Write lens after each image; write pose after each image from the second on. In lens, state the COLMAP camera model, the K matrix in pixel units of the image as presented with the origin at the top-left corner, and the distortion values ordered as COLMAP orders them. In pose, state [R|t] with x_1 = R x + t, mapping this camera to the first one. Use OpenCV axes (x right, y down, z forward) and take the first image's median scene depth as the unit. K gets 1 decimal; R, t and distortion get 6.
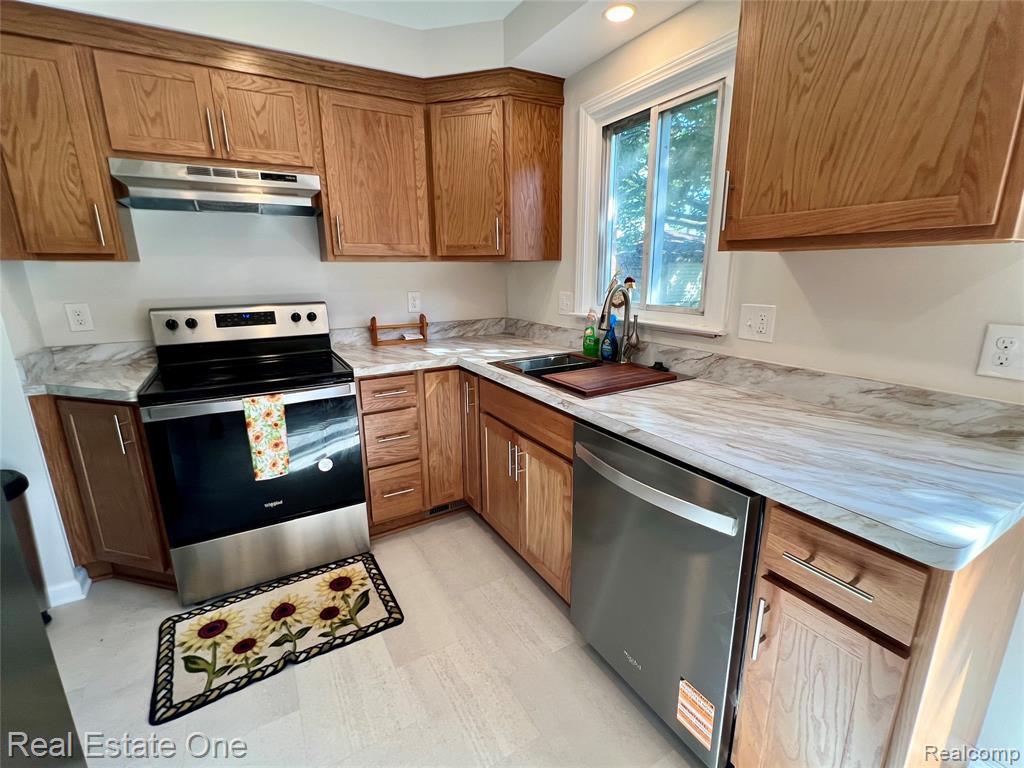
lens RADIAL K [[456.9, 0, 513.6], [0, 456.9, 384.5], [0, 0, 1]] dist [-0.002091, 0.000545]
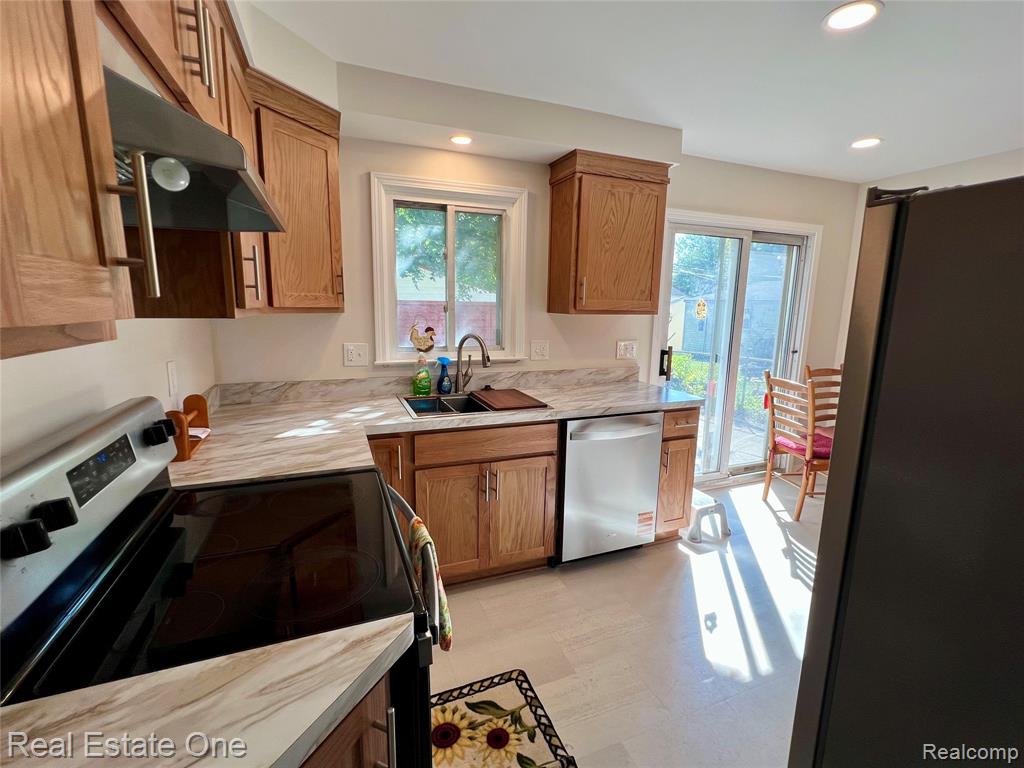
lens RADIAL K [[456.9, 0, 513.6], [0, 456.9, 384.5], [0, 0, 1]] dist [-0.002091, 0.000545]
pose [[0.147341, -0.160031, 0.976054, -1.109613], [0.226251, 0.966112, 0.124247, -0.219076], [-0.962861, 0.202526, 0.178555, 0.694637]]
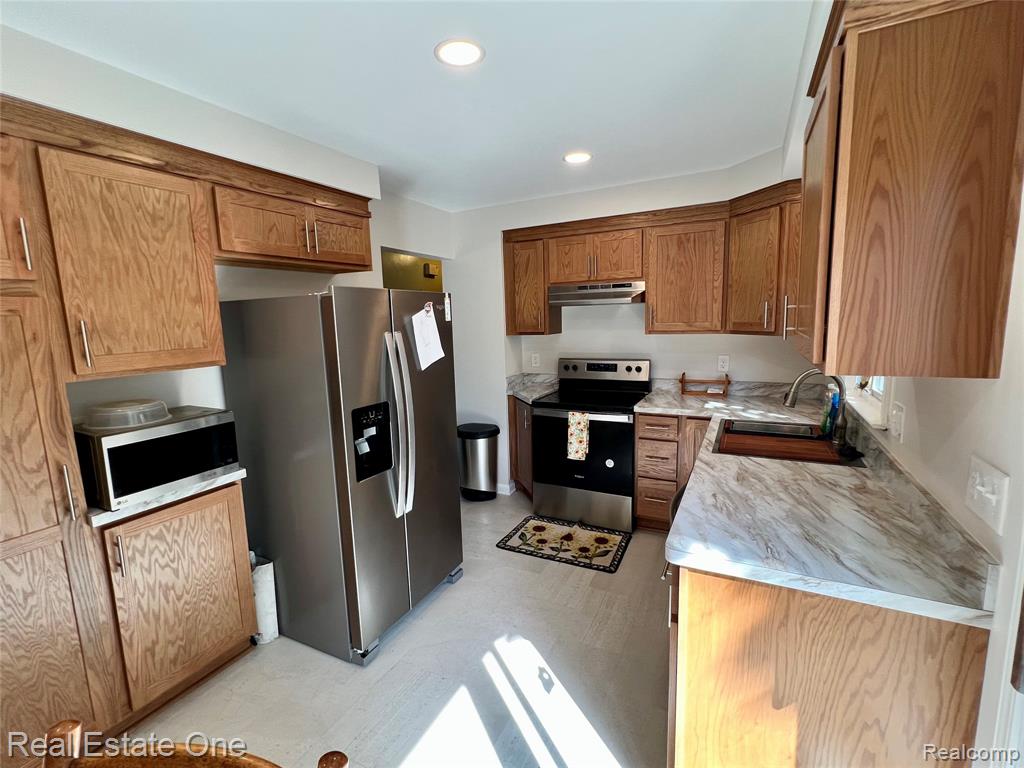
lens RADIAL K [[456.9, 0, 513.6], [0, 456.9, 384.5], [0, 0, 1]] dist [-0.002091, 0.000545]
pose [[0.546310, 0.117721, -0.829269, 0.752347], [-0.182599, 0.982999, 0.019251, -0.068729], [0.817437, 0.140907, 0.558518, -0.210004]]
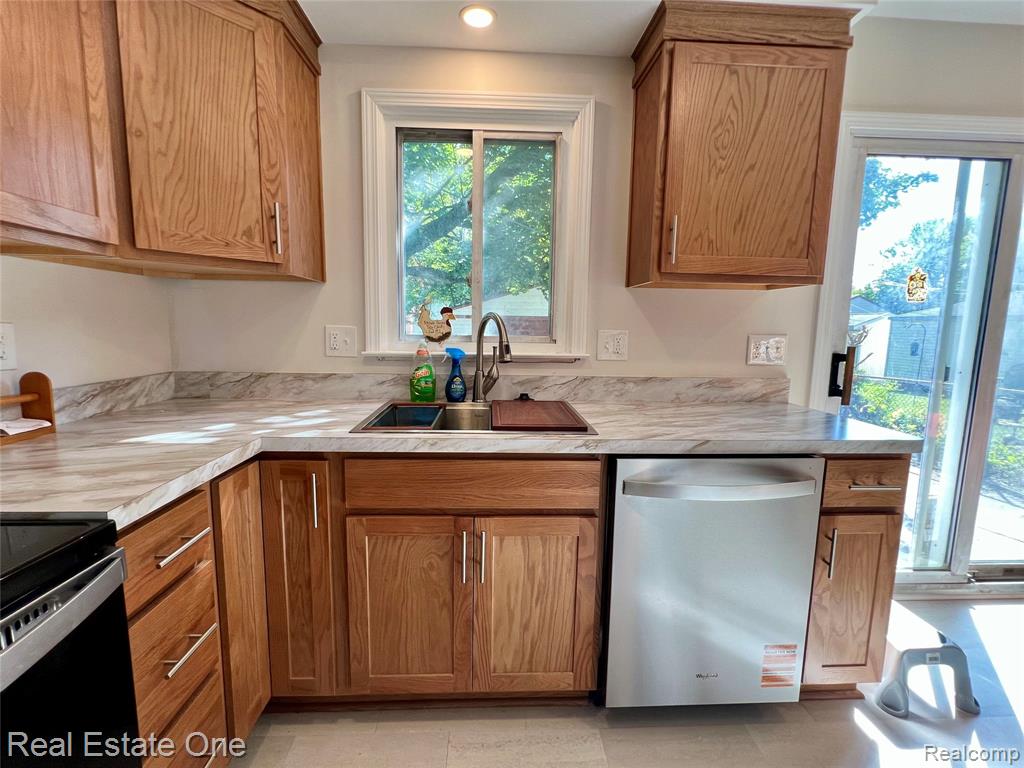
lens RADIAL K [[456.9, 0, 513.6], [0, 456.9, 384.5], [0, 0, 1]] dist [-0.002091, 0.000545]
pose [[0.463760, -0.097706, 0.880557, -0.558989], [0.197399, 0.980311, 0.004811, -0.079390], [-0.863690, 0.171590, 0.473916, 0.583944]]
